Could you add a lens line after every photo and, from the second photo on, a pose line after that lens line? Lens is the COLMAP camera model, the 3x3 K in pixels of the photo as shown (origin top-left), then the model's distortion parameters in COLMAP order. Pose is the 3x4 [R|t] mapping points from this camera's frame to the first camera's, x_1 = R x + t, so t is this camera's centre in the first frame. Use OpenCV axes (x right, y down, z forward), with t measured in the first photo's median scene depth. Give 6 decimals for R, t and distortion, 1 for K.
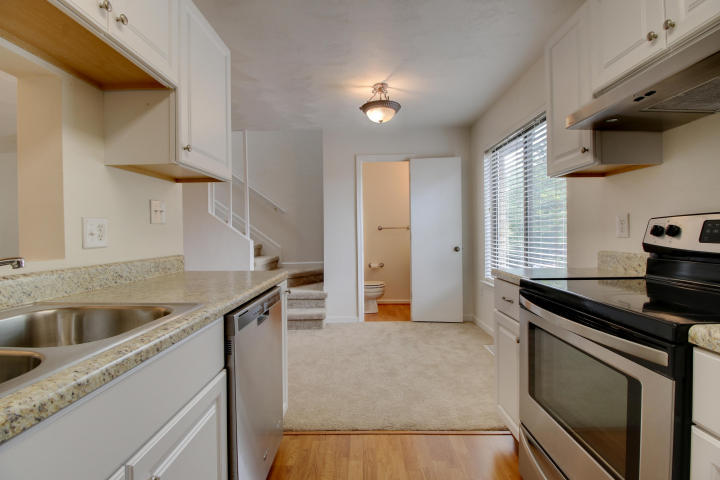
lens RADIAL K [[335.2, 0, 358.7], [0, 335.2, 234.1], [0, 0, 1]] dist [-0.000983, -0.000595]
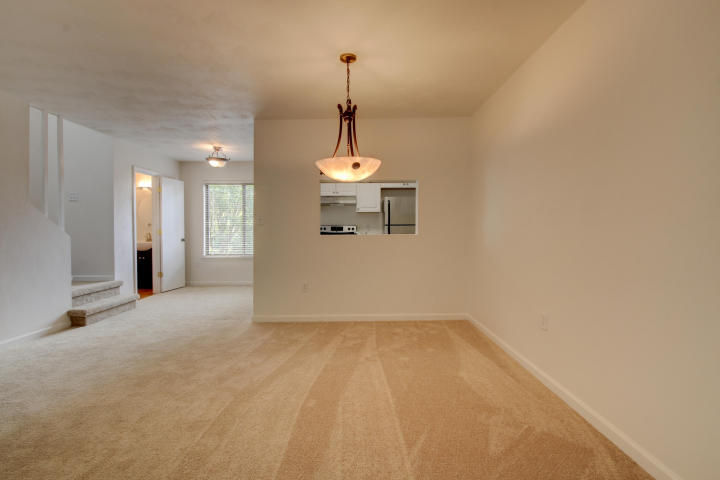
lens RADIAL K [[335.2, 0, 358.7], [0, 335.2, 234.1], [0, 0, 1]] dist [-0.000983, -0.000595]
pose [[-0.025516, -0.001594, 0.999673, -3.224661], [0.009246, 0.999956, 0.001831, 0.054334], [-0.999632, 0.009290, -0.025500, 0.529869]]
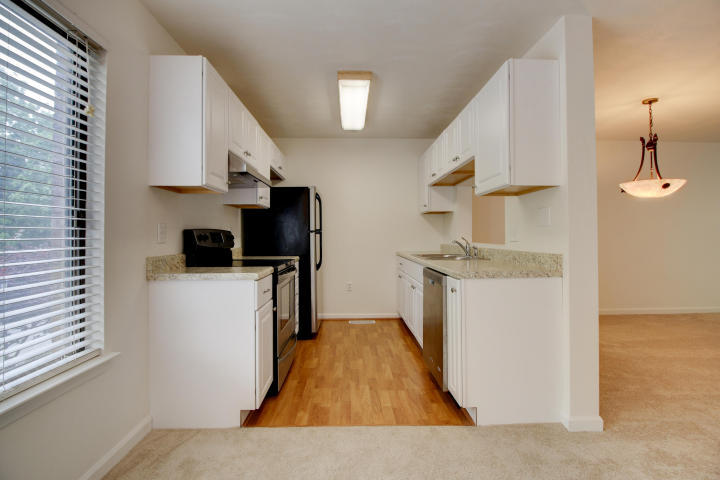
lens RADIAL K [[335.2, 0, 358.7], [0, 335.2, 234.1], [0, 0, 1]] dist [-0.000983, -0.000595]
pose [[-0.998432, 0.014726, -0.054003, 0.169459], [0.014779, 0.999891, -0.000566, -0.011868], [0.053988, -0.001363, -0.998541, 2.377784]]
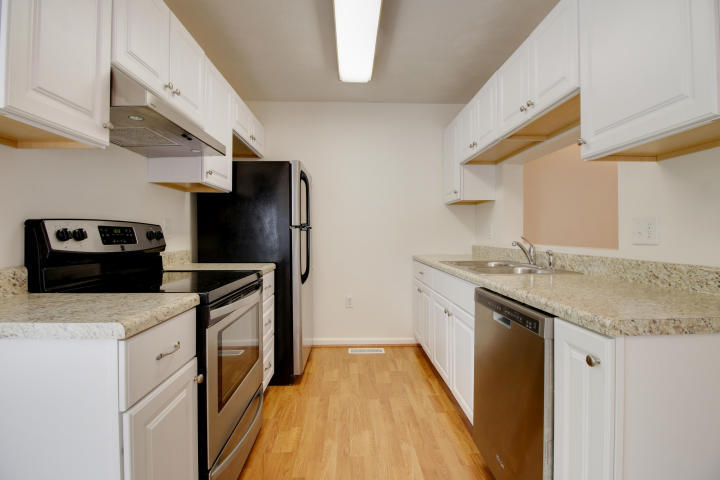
lens RADIAL K [[335.2, 0, 358.7], [0, 335.2, 234.1], [0, 0, 1]] dist [-0.000983, -0.000595]
pose [[-0.998562, 0.010955, -0.052474, 0.149457], [0.010723, 0.999932, 0.004687, -0.006040], [0.052521, 0.004118, -0.998611, 1.671854]]
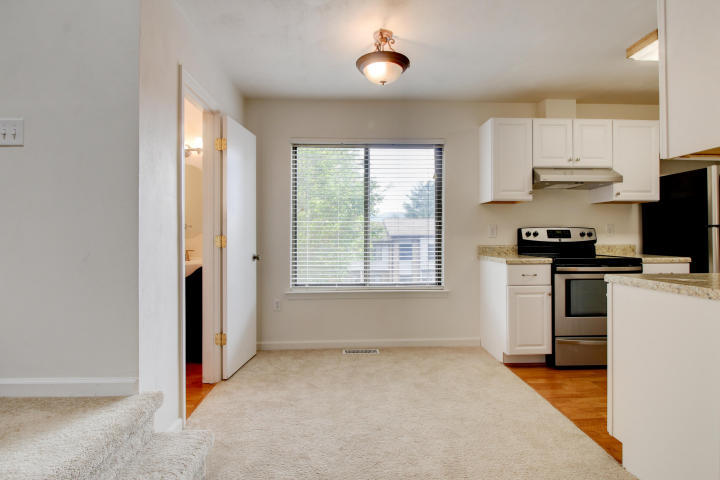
lens RADIAL K [[367.5, 0, 359.5], [0, 367.5, 235.9], [0, 0, 1]] dist [-0.001184, -0.000250]
pose [[-0.066599, 0.008744, 0.997741, -1.340435], [0.009075, 0.999926, -0.008157, 0.012797], [-0.997739, 0.008511, -0.066674, 2.026358]]
